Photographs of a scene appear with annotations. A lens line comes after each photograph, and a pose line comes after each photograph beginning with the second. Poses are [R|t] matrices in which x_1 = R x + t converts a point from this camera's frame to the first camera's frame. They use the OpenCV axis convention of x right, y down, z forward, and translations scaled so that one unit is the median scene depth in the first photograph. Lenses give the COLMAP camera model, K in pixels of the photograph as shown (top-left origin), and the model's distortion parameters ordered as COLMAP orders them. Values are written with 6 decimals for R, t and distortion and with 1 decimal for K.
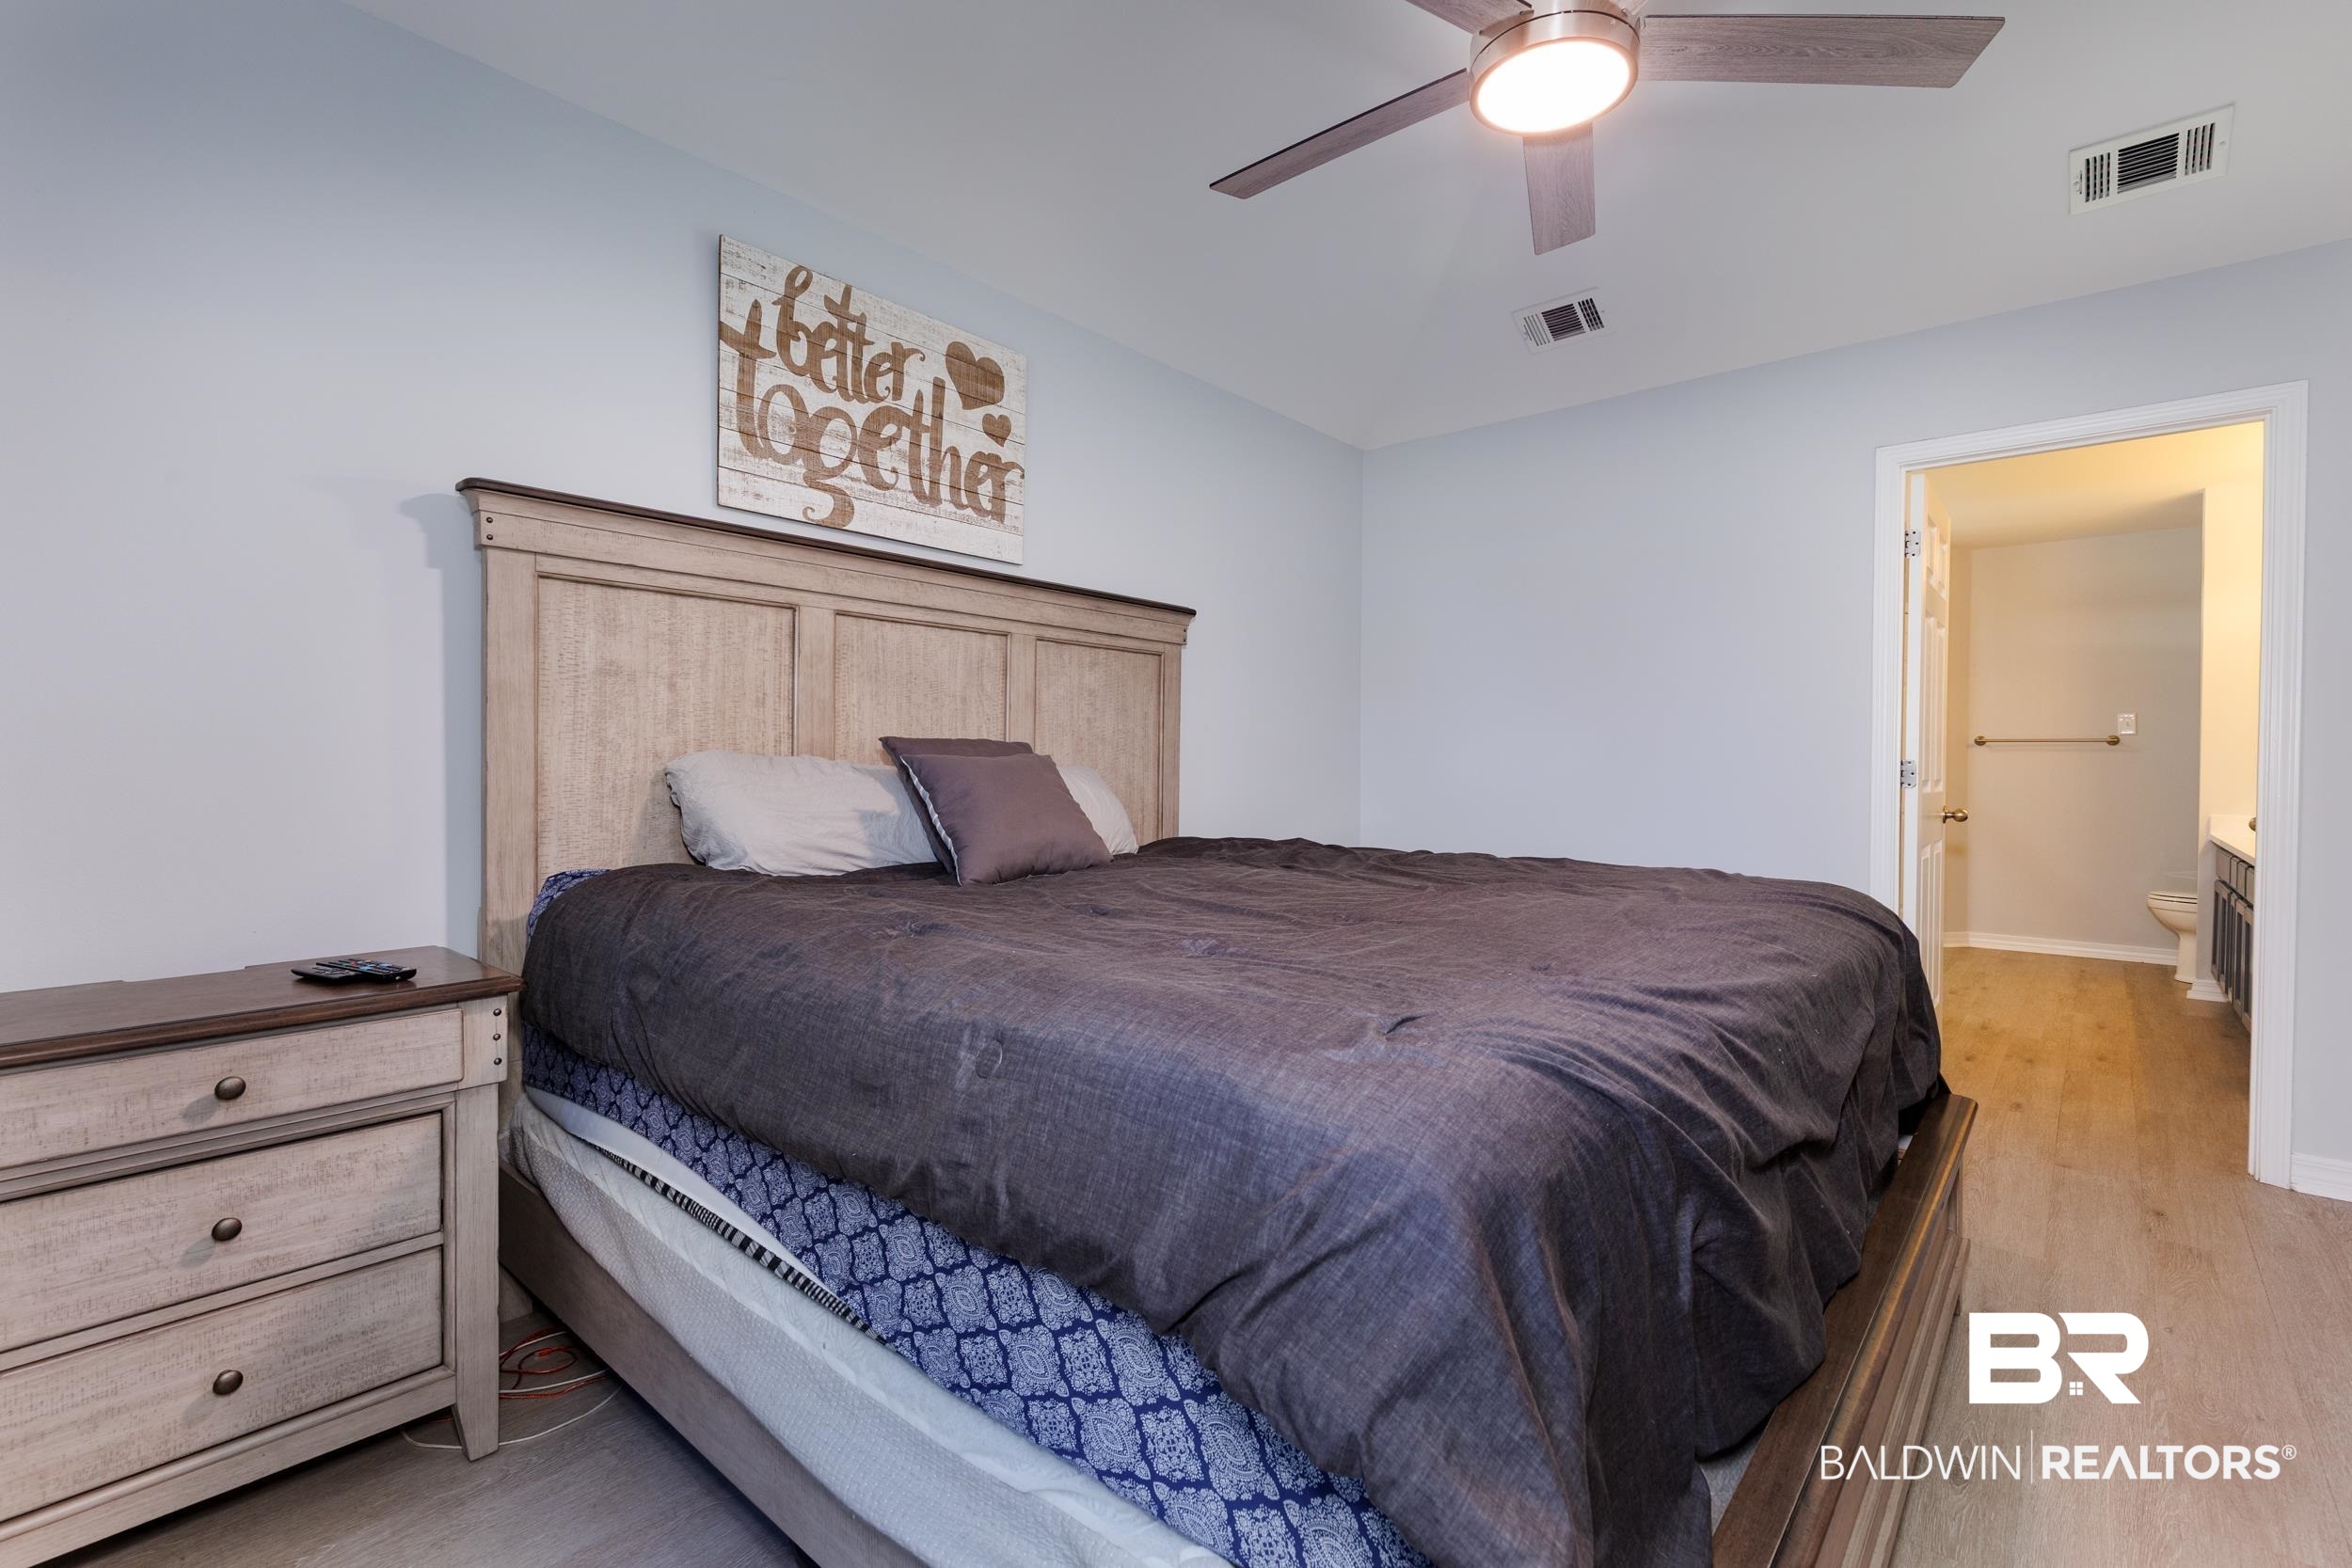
lens RADIAL K [[1077.5, 0, 1162.4], [0, 1077.5, 760.3], [0, 0, 1]] dist [-0.000874, -0.000360]
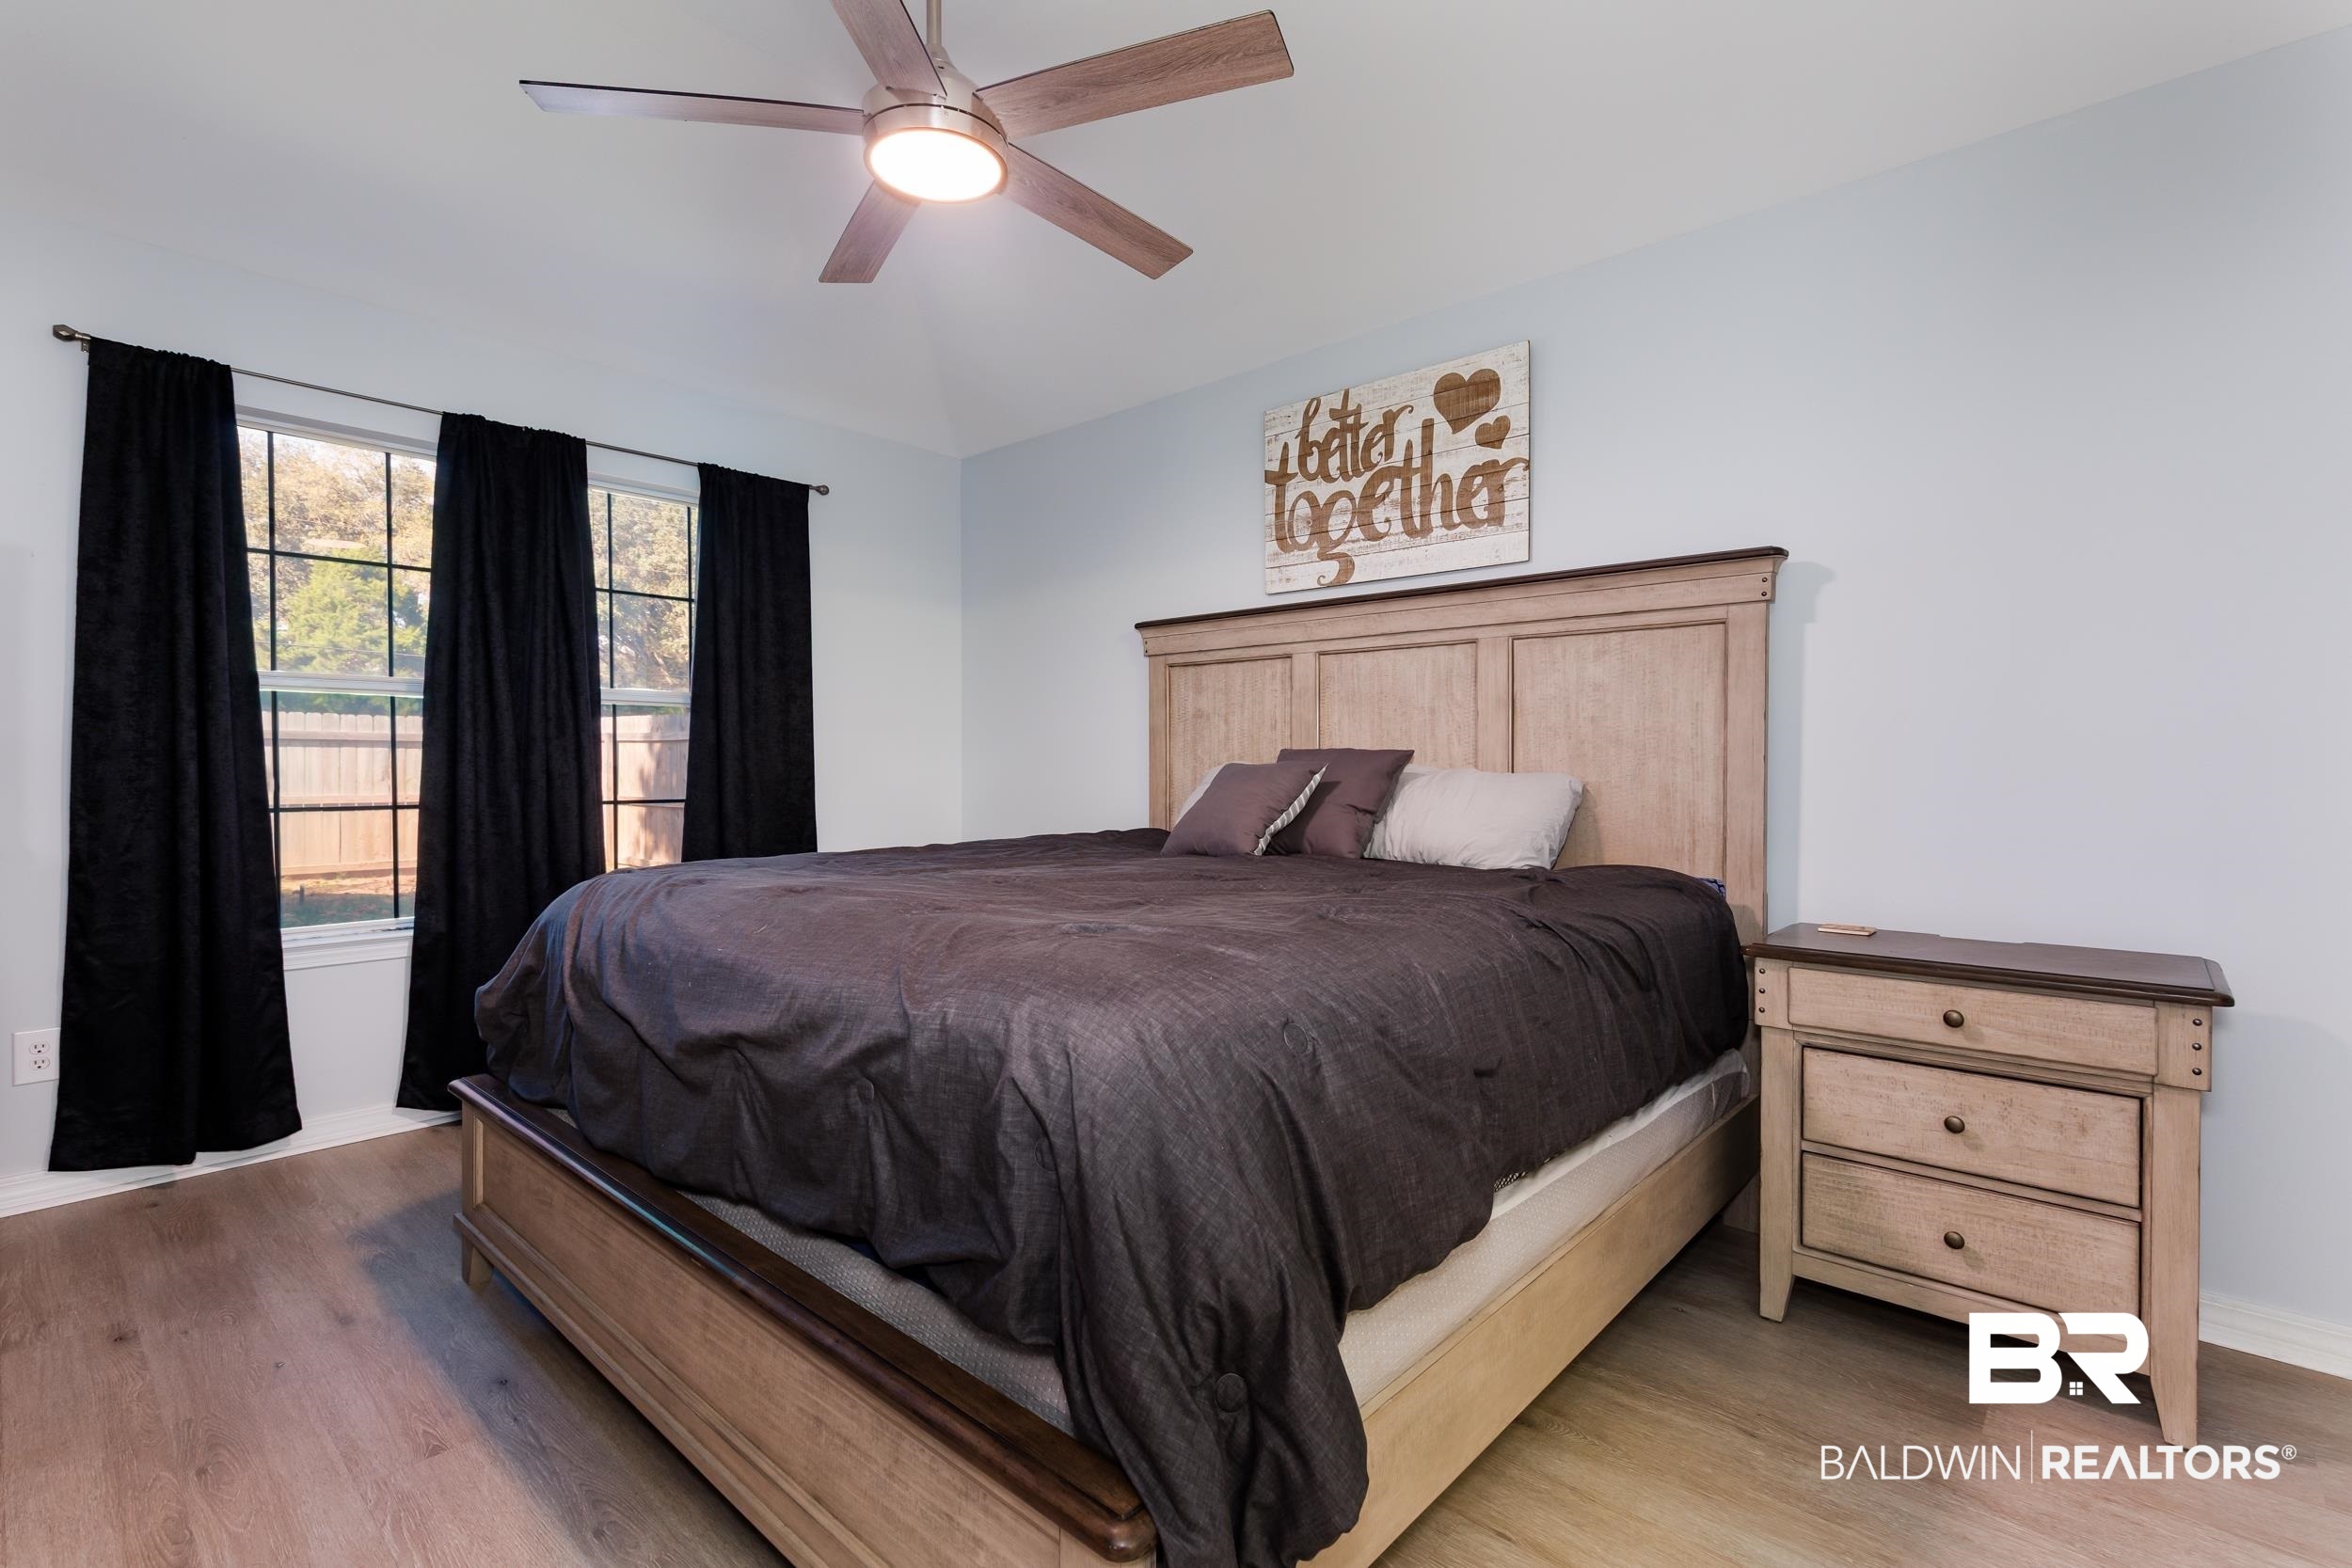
lens RADIAL K [[1077.5, 0, 1162.4], [0, 1077.5, 760.3], [0, 0, 1]] dist [-0.000874, -0.000360]
pose [[-0.044767, -0.012887, -0.998914, 0.935421], [-0.000619, 0.999917, -0.012872, 0.007597], [0.998997, 0.000042, -0.044771, 0.812675]]
